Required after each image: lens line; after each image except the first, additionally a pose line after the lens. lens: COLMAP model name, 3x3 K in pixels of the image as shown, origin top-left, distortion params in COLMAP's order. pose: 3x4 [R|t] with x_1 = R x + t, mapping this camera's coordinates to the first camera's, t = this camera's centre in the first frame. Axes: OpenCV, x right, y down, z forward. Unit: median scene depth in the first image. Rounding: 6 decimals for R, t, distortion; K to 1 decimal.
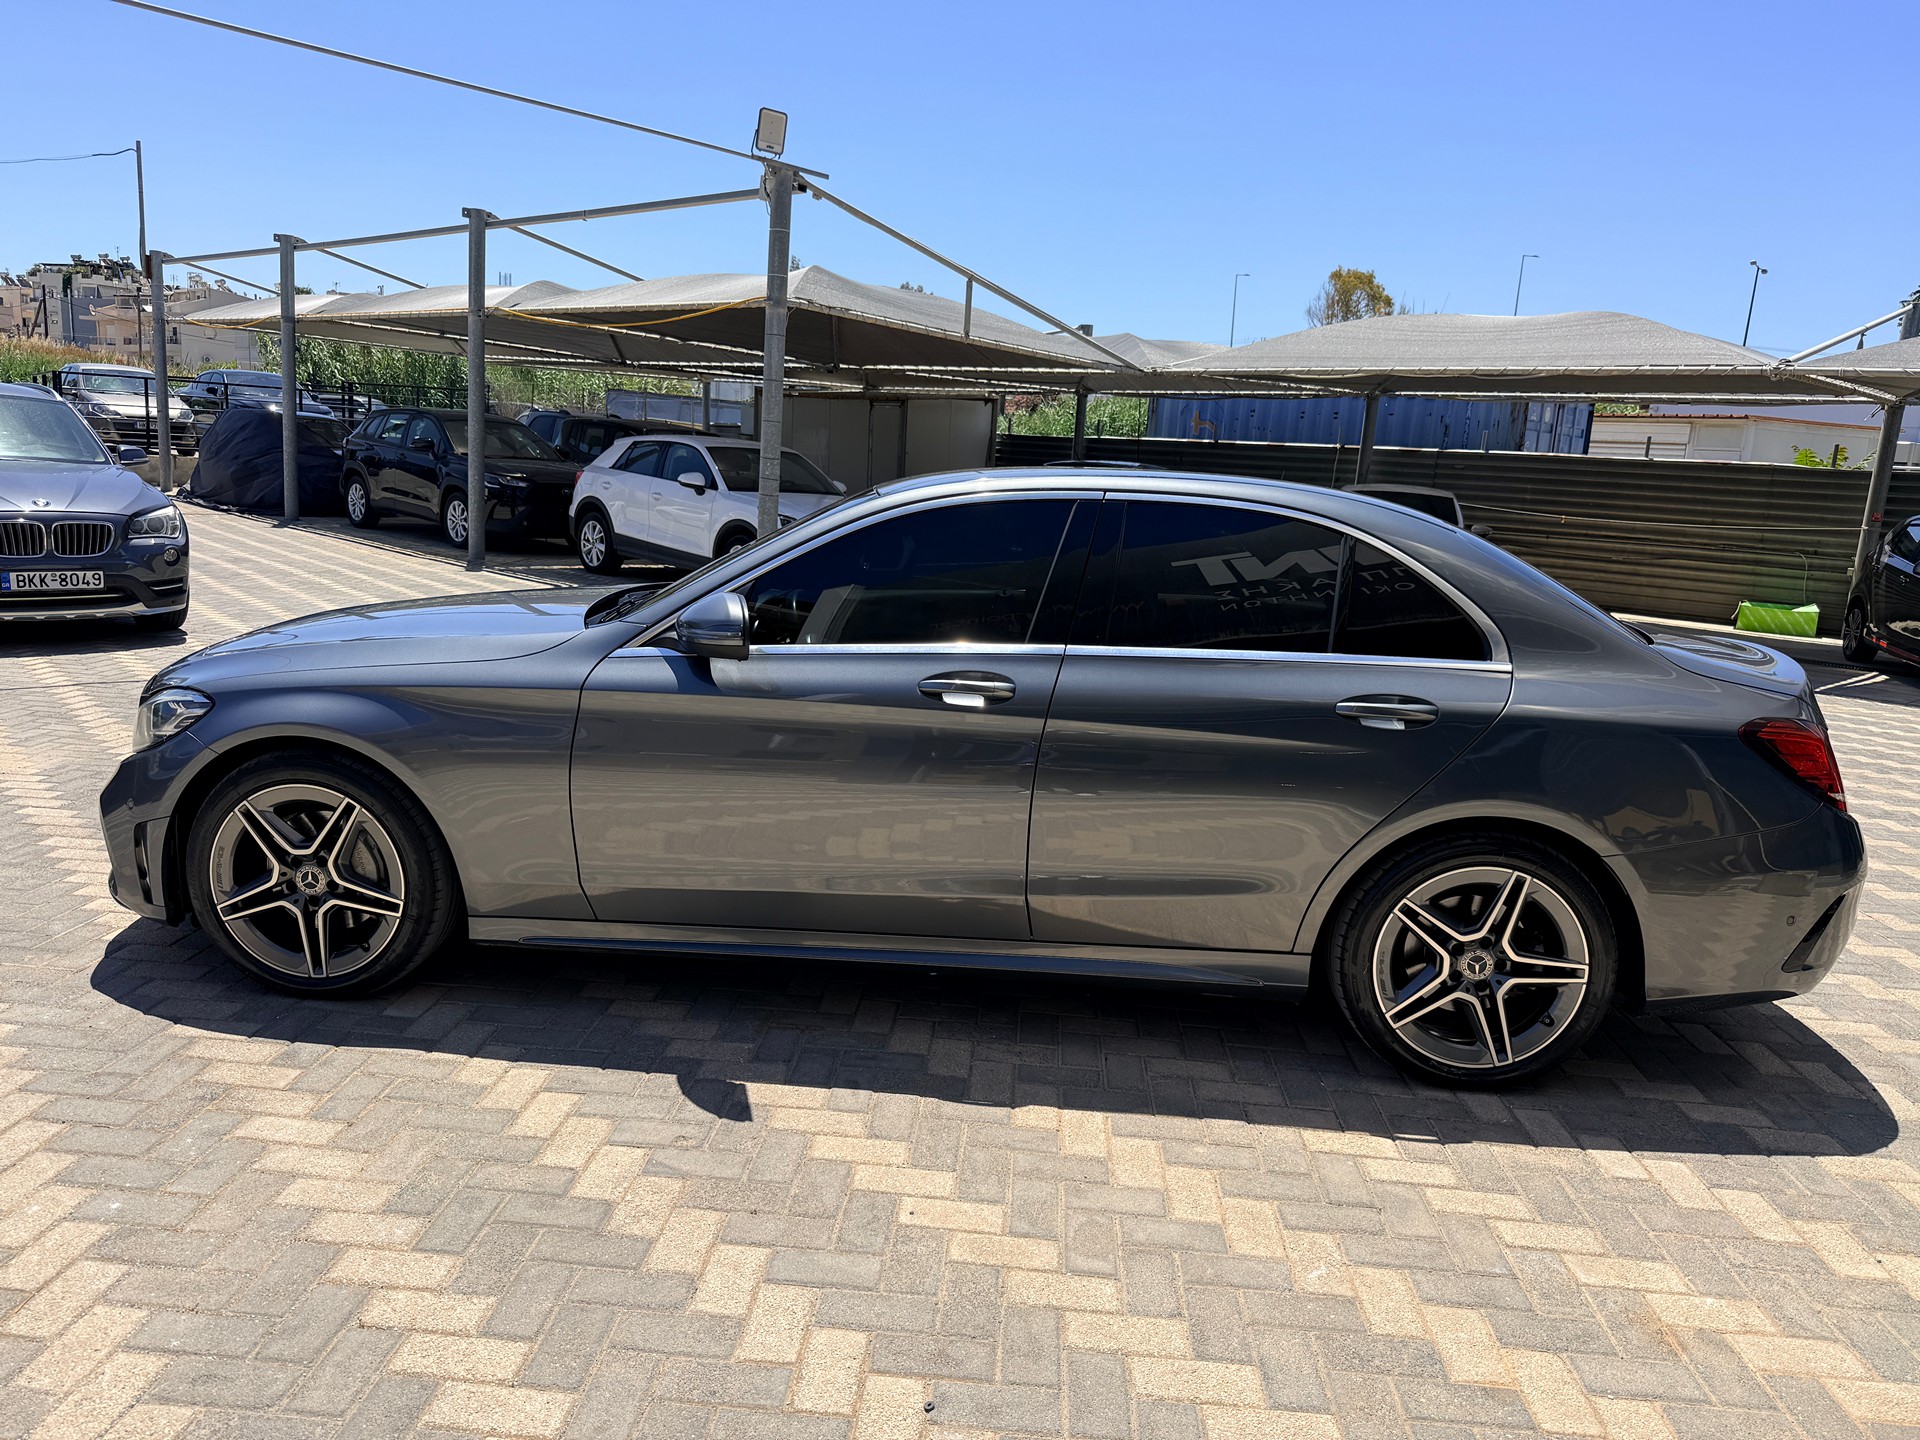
lens RADIAL K [[1369.0, 0, 956.1], [0, 1369.0, 737.9], [0, 0, 1]] dist [0.023039, -0.035730]
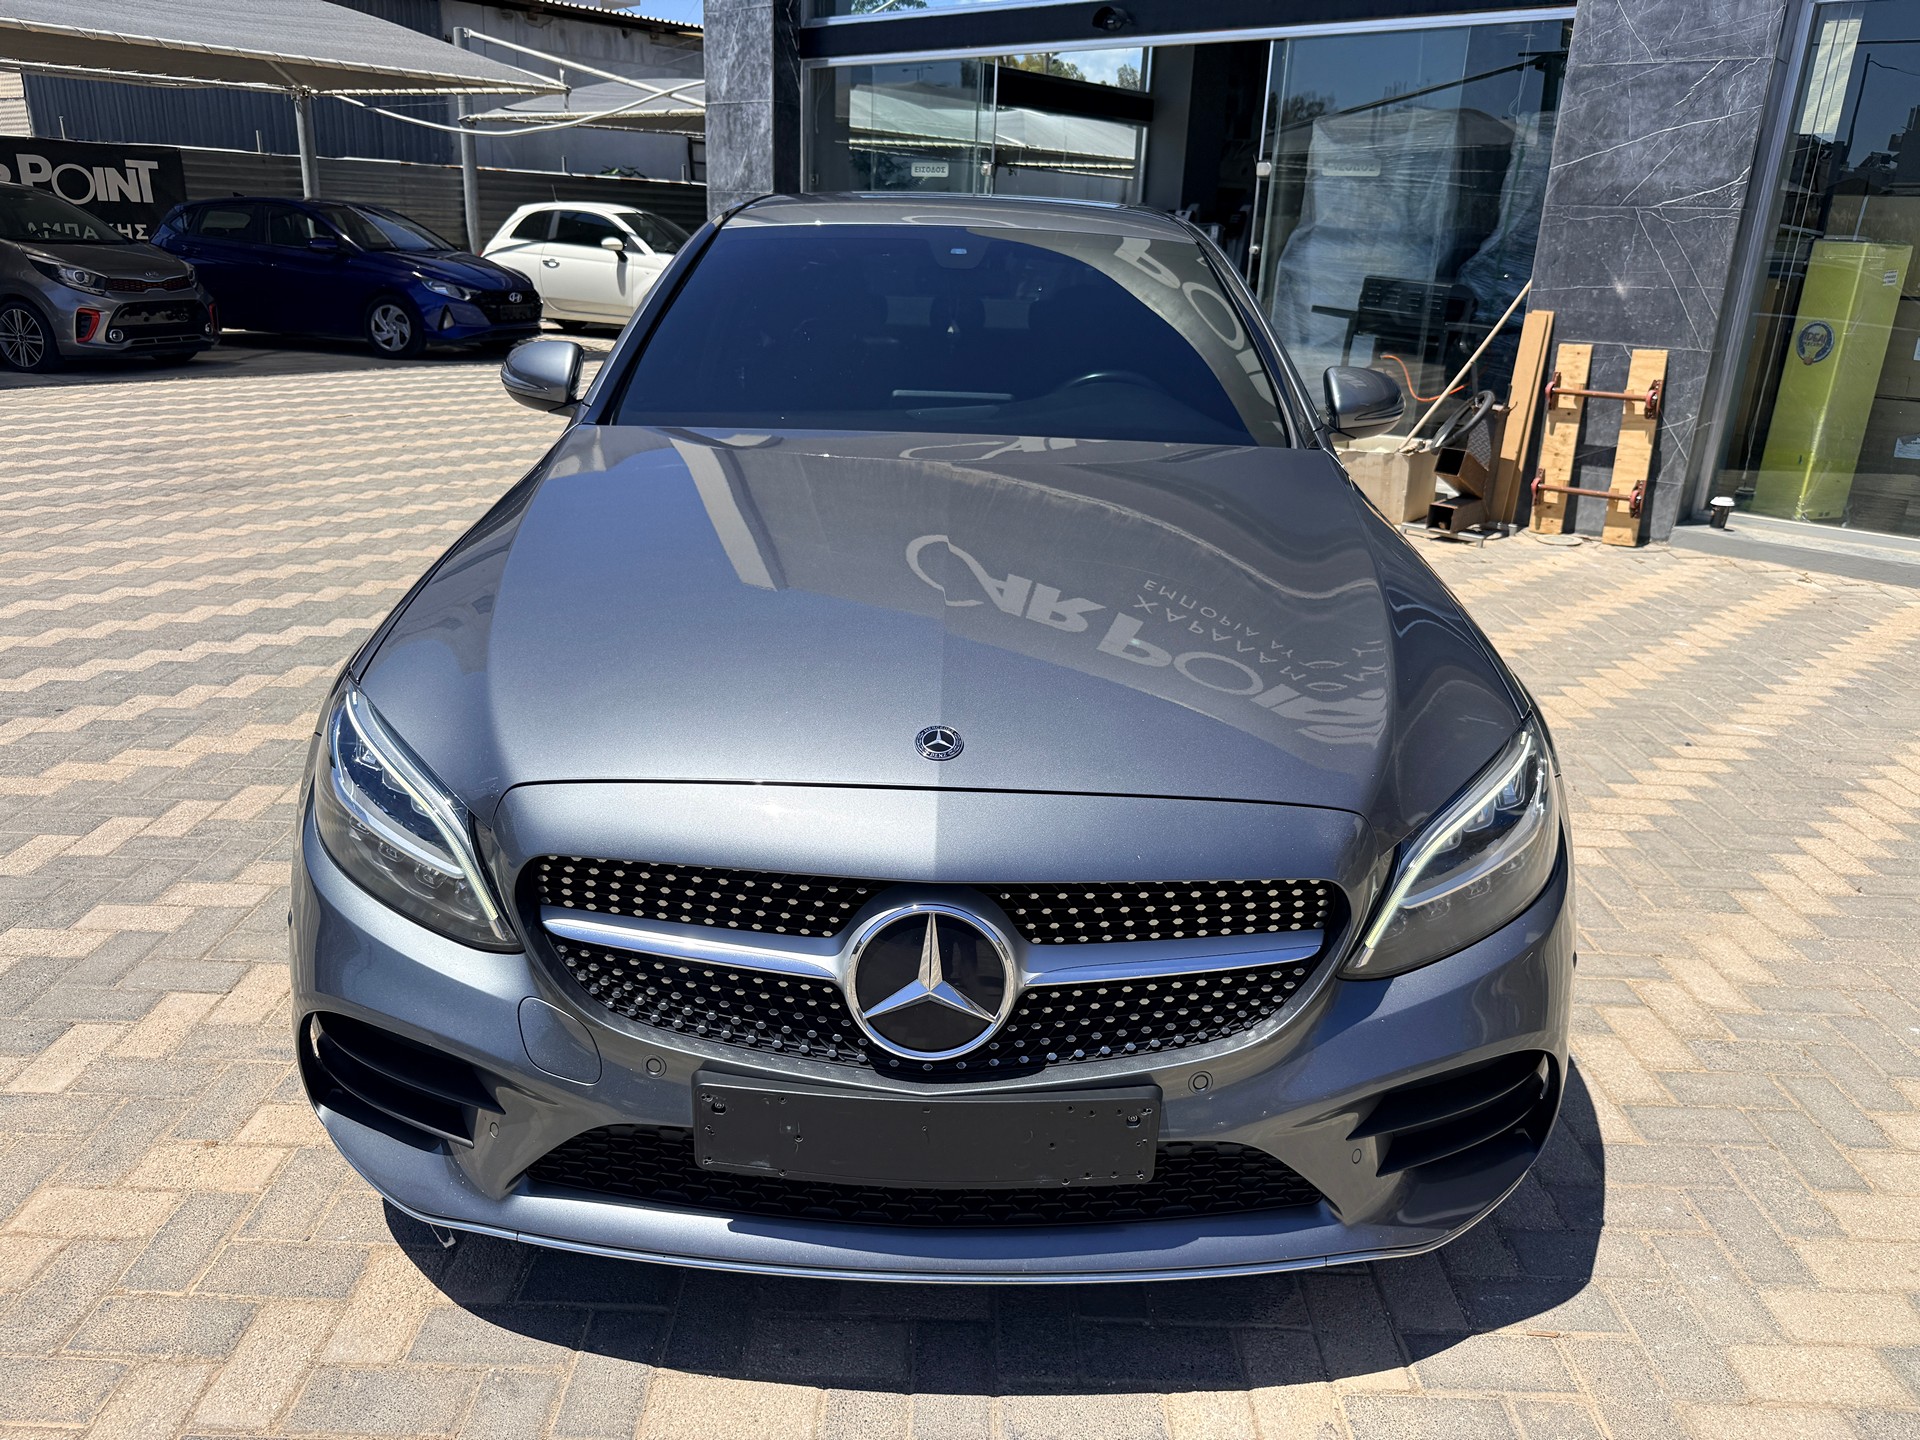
lens RADIAL K [[1369.0, 0, 944.4], [0, 1369.0, 724.9], [0, 0, 1]] dist [0.023039, -0.035730]
pose [[-0.052185, -0.394723, 0.917317, -0.254891], [0.164193, 0.902676, 0.397764, -0.068723], [-0.985047, 0.171375, 0.017705, 0.297881]]
